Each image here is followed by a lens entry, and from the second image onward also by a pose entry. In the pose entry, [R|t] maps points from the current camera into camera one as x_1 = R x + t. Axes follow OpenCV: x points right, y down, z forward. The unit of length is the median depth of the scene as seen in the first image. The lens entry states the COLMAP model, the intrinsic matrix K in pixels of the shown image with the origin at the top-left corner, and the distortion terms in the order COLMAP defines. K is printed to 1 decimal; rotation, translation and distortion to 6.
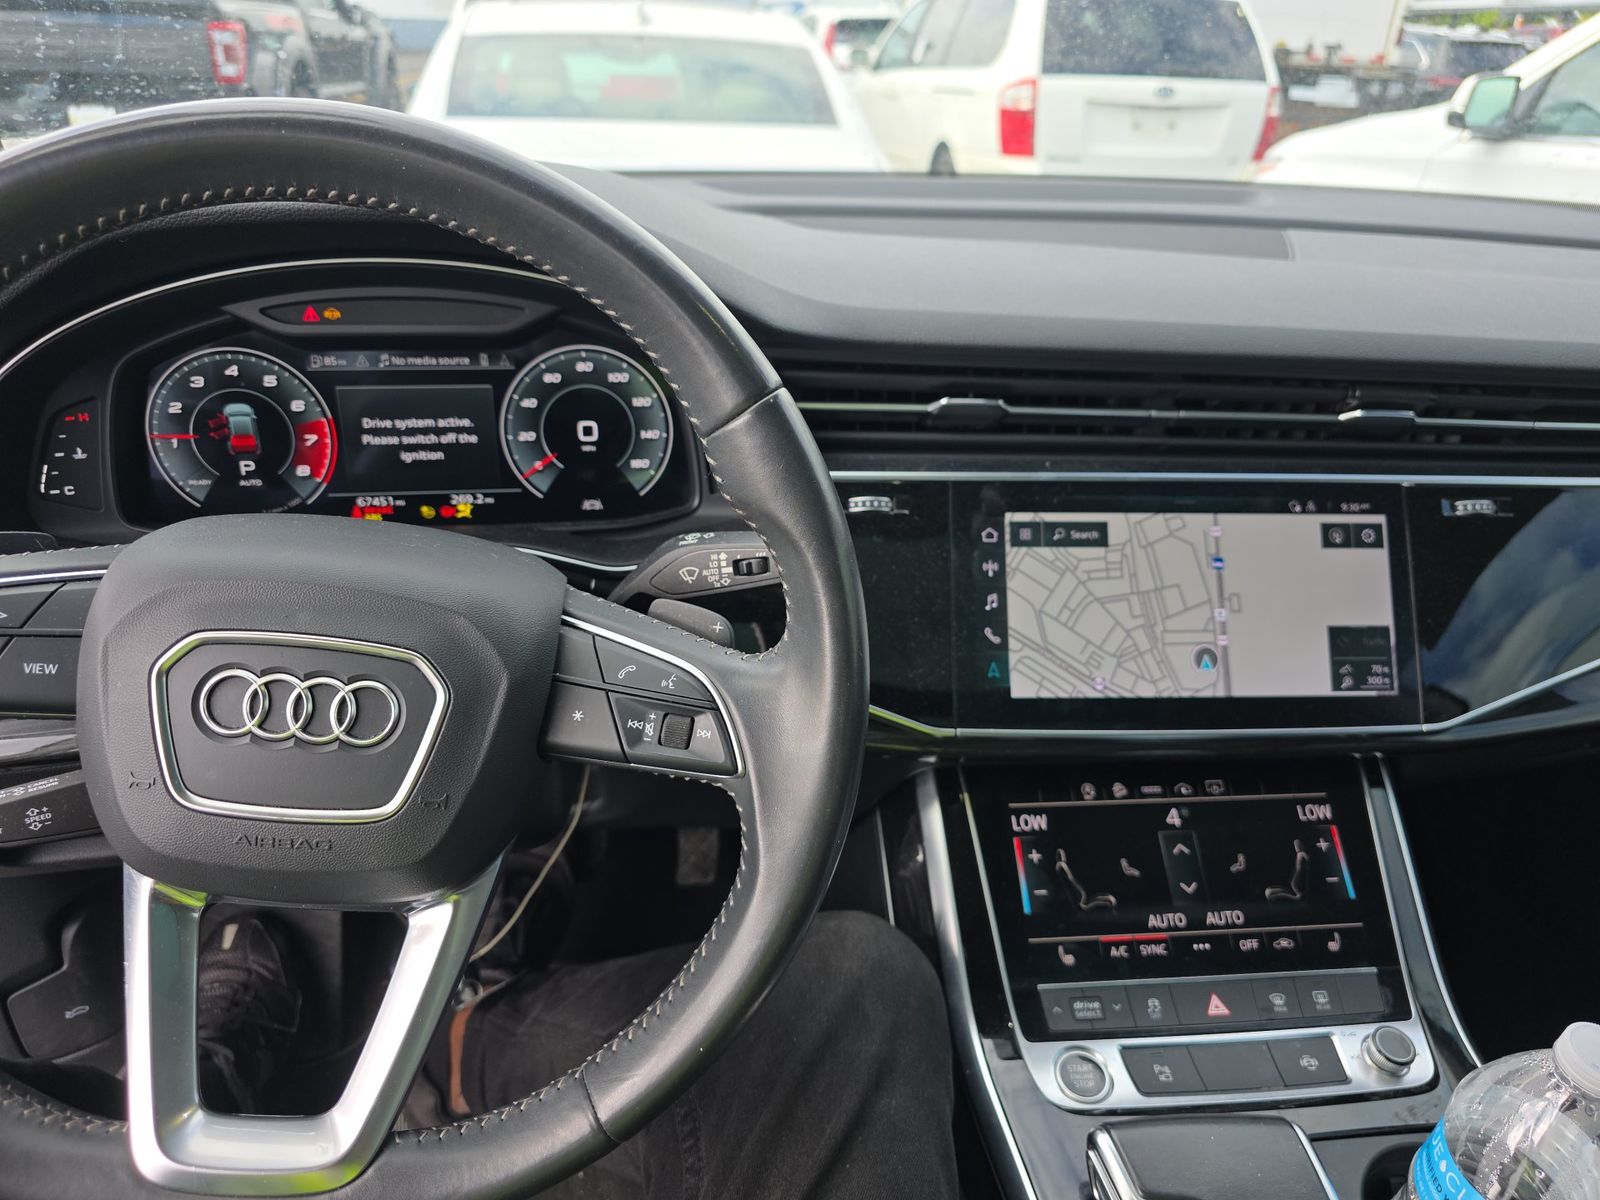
lens RADIAL K [[1072.5, 0, 800.0], [0, 1072.5, 600.0], [0, 0, 1]] dist [0.000086, -0.031163]
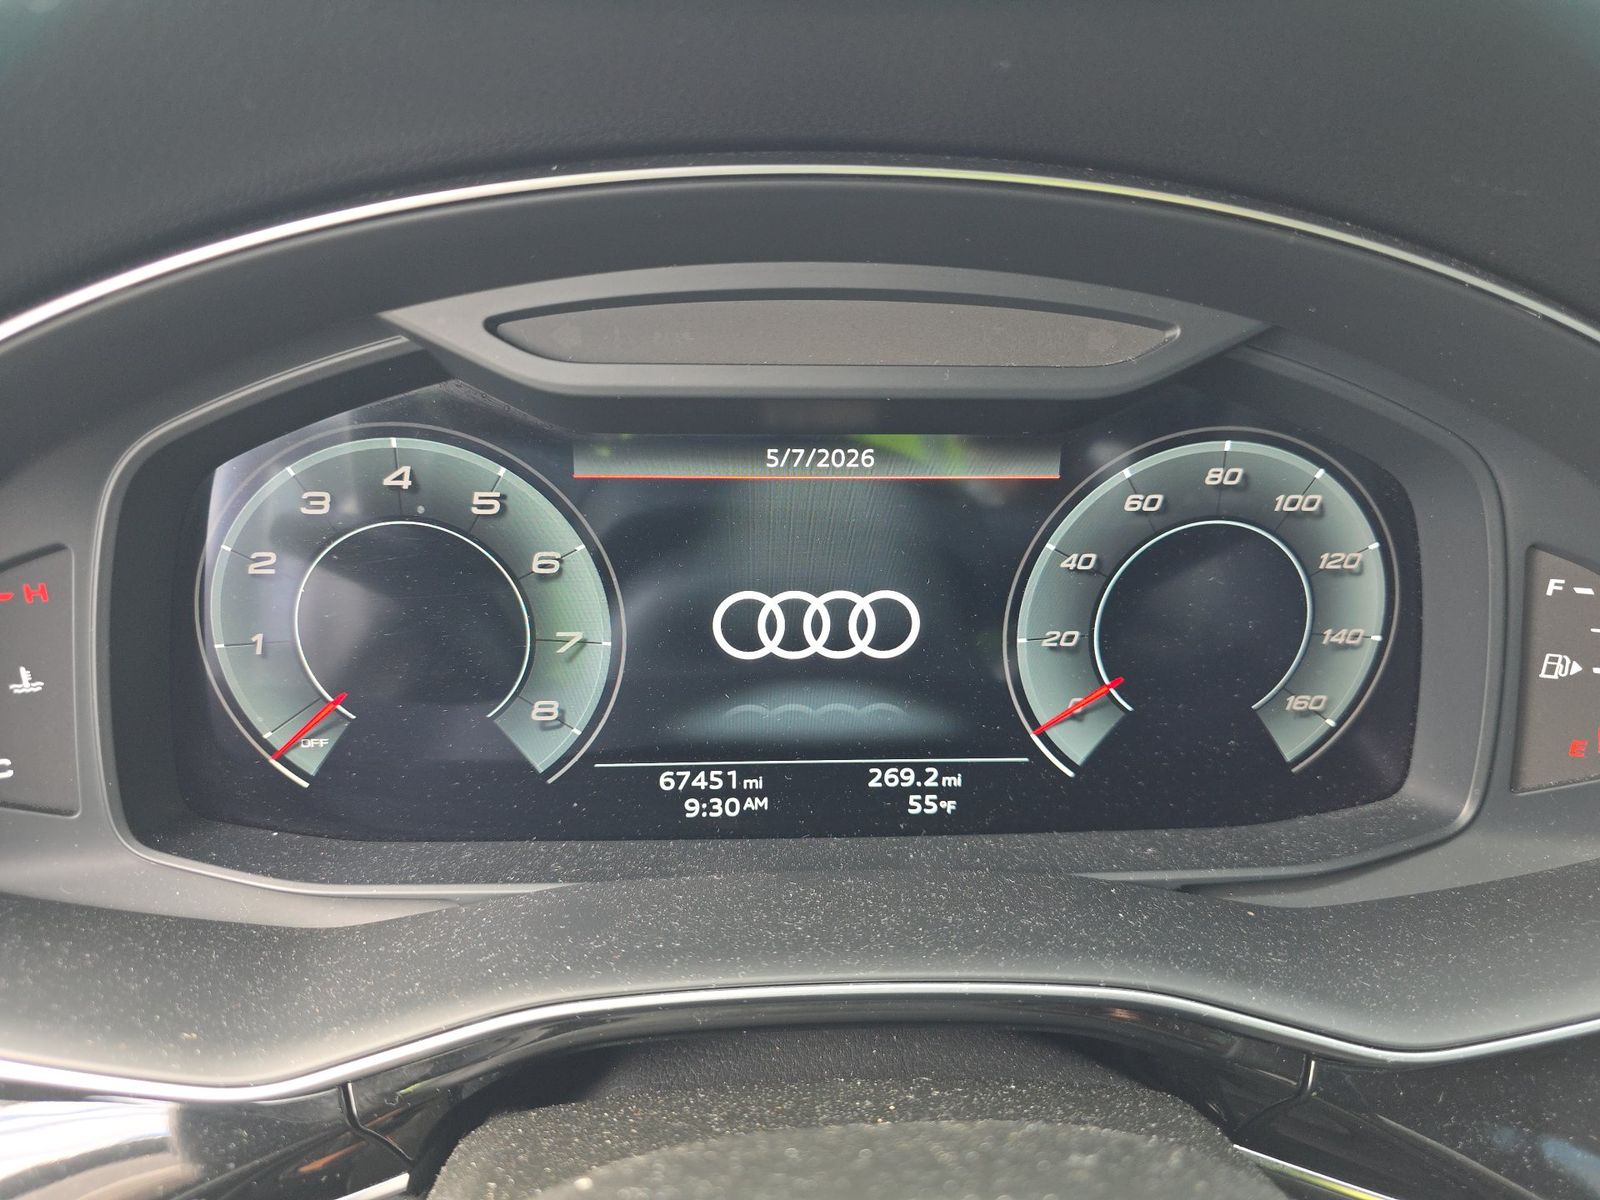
lens RADIAL K [[1076.3, 0, 763.5], [0, 1076.3, 615.2], [0, 0, 1]] dist [-0.002482, -0.027021]
pose [[0.990925, 0.032383, -0.130456, -0.350166], [-0.038167, 0.998385, -0.042089, -0.155440], [0.128882, 0.046686, 0.990560, 0.636141]]
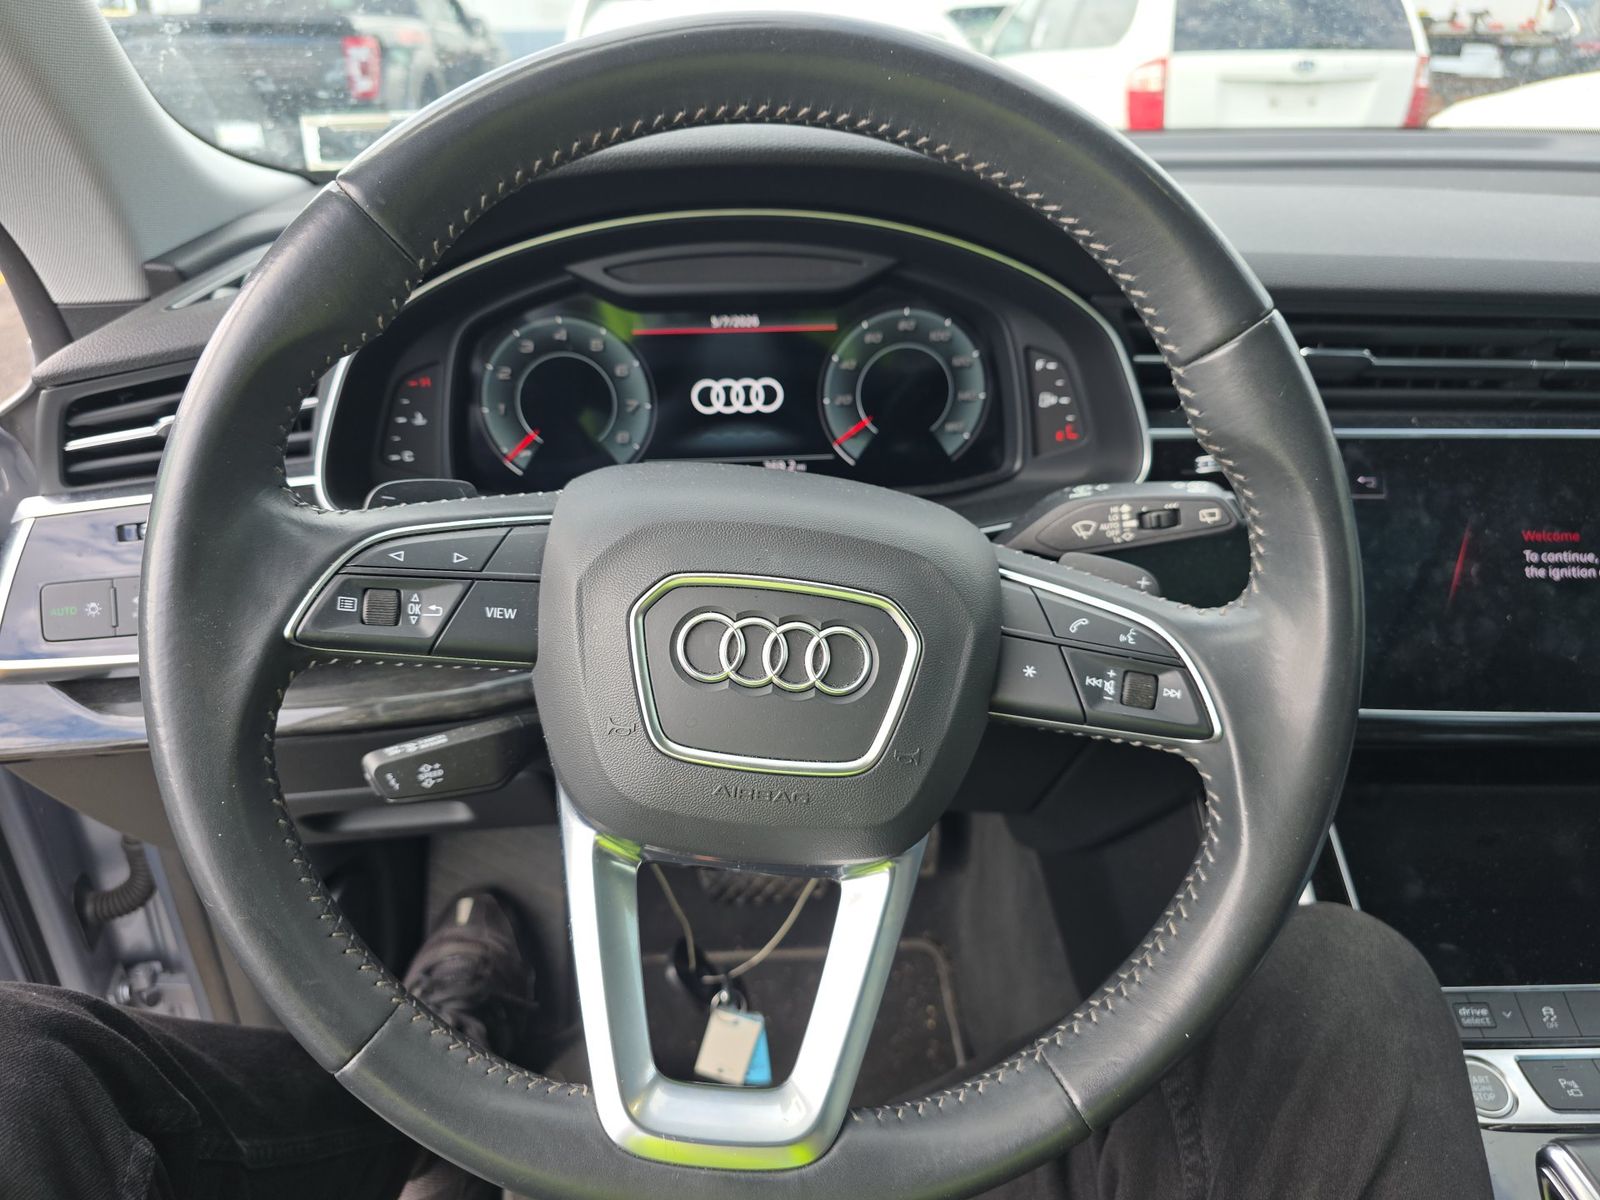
lens RADIAL K [[1076.3, 0, 763.5], [0, 1076.3, 615.2], [0, 0, 1]] dist [-0.002482, -0.027021]
pose [[0.992426, 0.006024, -0.122692, -0.228880], [-0.004820, 0.999937, 0.010106, 0.035859], [0.122745, -0.009438, 0.992393, 0.031182]]
